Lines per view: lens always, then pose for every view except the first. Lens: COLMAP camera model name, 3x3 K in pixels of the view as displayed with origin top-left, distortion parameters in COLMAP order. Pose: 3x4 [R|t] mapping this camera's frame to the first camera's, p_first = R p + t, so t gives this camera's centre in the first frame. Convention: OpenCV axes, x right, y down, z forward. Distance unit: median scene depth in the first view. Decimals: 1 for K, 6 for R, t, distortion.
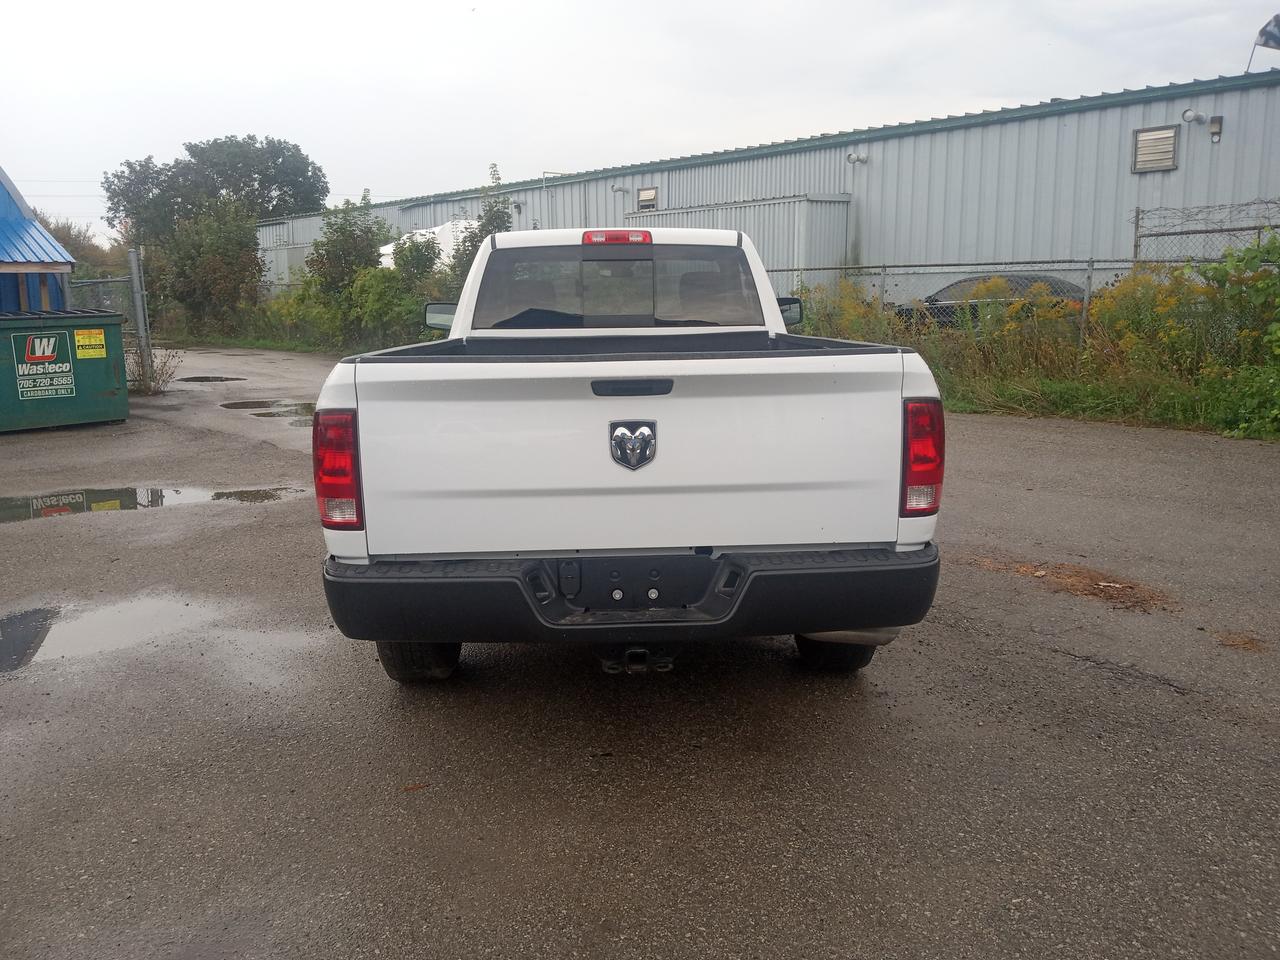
lens RADIAL K [[1051.2, 0, 644.6], [0, 1051.2, 473.4], [0, 0, 1]] dist [-0.002627, -0.014672]
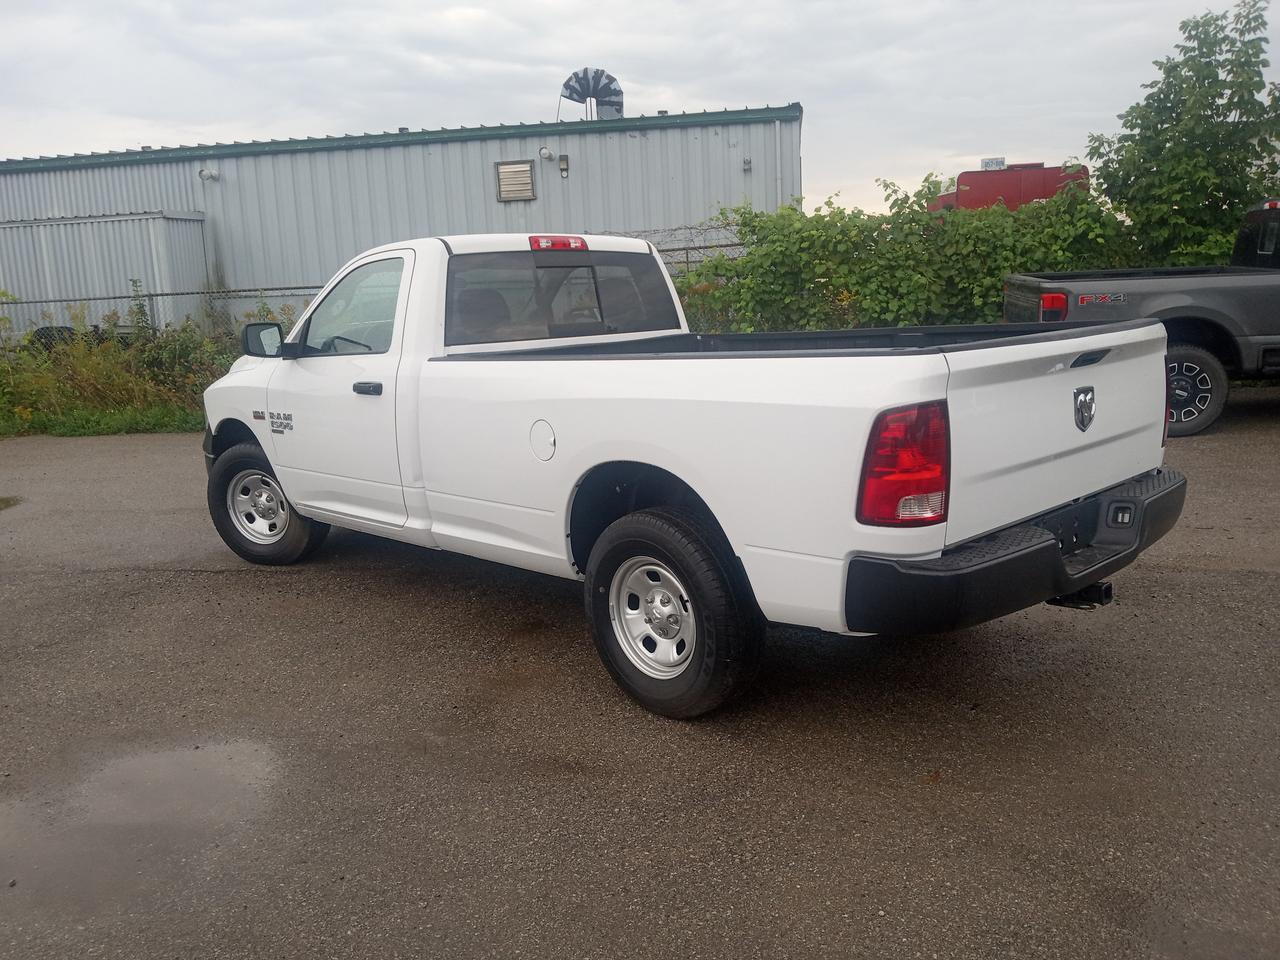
lens RADIAL K [[1039.0, 0, 642.9], [0, 1039.0, 479.6], [0, 0, 1]] dist [0.052538, -0.113986]
pose [[0.765861, -0.130126, 0.629701, -0.161114], [0.140541, 0.989506, 0.033548, -0.008635], [-0.627459, 0.062805, 0.776112, 0.061161]]
